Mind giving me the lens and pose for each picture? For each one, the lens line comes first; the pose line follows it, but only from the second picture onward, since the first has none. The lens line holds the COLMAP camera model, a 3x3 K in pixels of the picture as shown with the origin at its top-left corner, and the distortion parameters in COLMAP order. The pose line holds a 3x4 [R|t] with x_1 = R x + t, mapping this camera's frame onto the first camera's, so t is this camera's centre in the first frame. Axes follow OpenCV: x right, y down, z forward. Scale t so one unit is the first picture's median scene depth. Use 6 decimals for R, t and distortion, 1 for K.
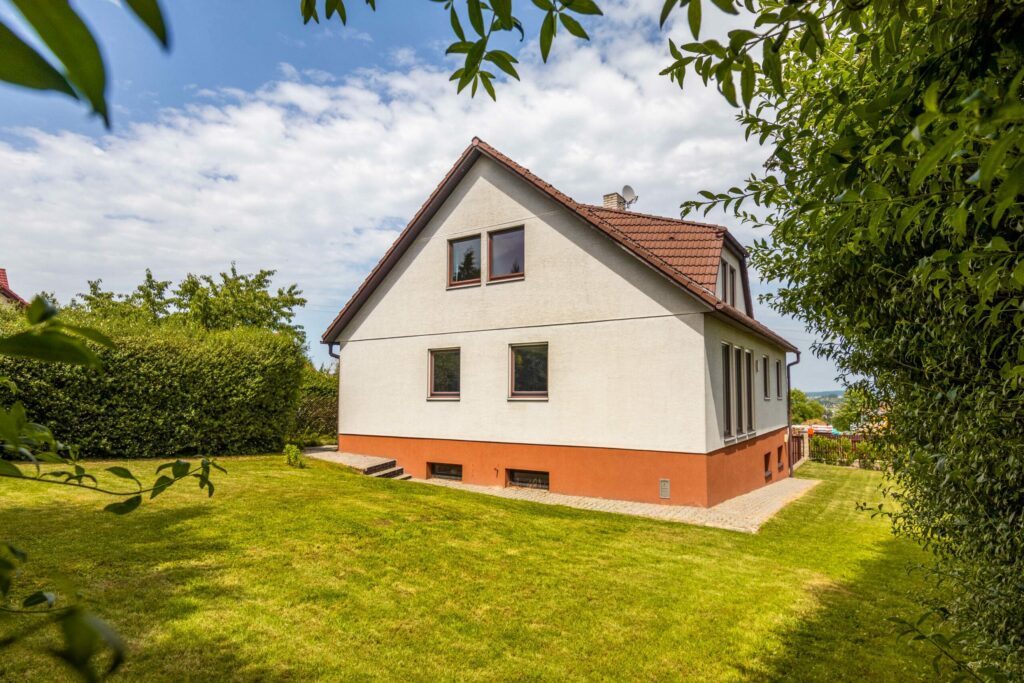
lens RADIAL K [[534.8, 0, 553.8], [0, 534.8, 360.2], [0, 0, 1]] dist [0.005686, -0.000225]
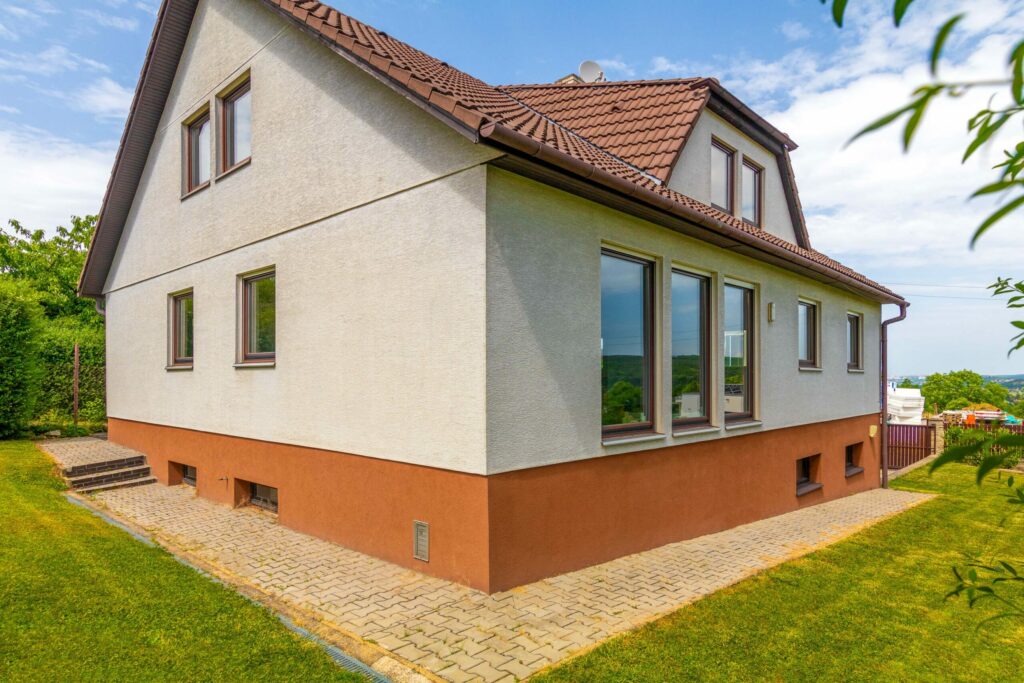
lens RADIAL K [[596.8, 0, 407.8], [0, 596.8, 373.8], [0, 0, 1]] dist [0.001273, -0.000799]
pose [[0.958034, -0.007208, -0.286564, 0.286992], [0.025686, 0.997821, 0.060777, 0.043986], [0.285501, -0.065587, 0.956131, 0.394583]]
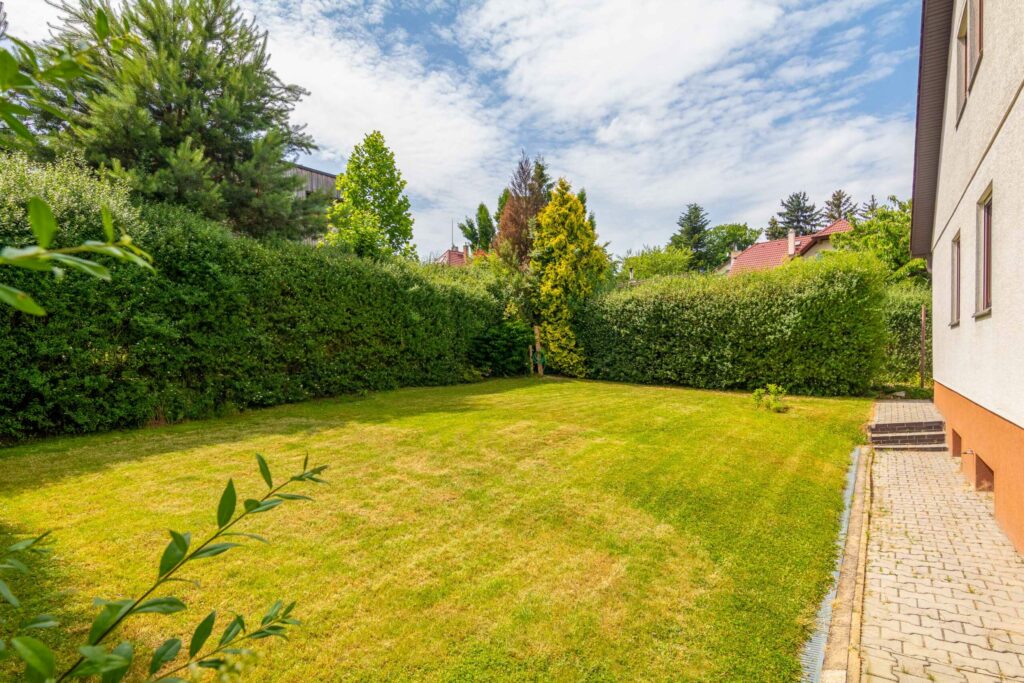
lens RADIAL K [[534.8, 0, 511.4], [0, 534.8, 372.9], [0, 0, 1]] dist [0.005686, -0.000225]
pose [[-0.044563, 0.029871, -0.998560, 0.398830], [0.089985, 0.995610, 0.025767, 0.067353], [0.994946, -0.088707, -0.047055, 0.550100]]
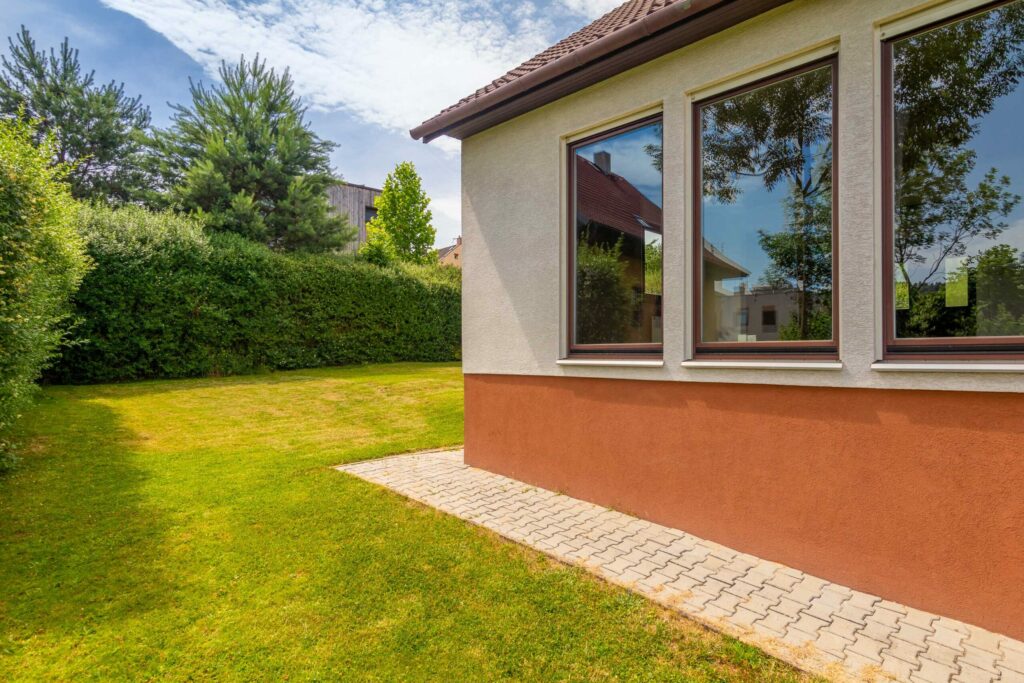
lens RADIAL K [[534.8, 0, 506.3], [0, 534.8, 347.3], [0, 0, 1]] dist [0.005686, -0.000225]
pose [[-0.232845, -0.006857, -0.972490, 0.626800], [0.067649, 0.997439, -0.023230, 0.116238], [0.970158, -0.071197, -0.231785, 0.864717]]
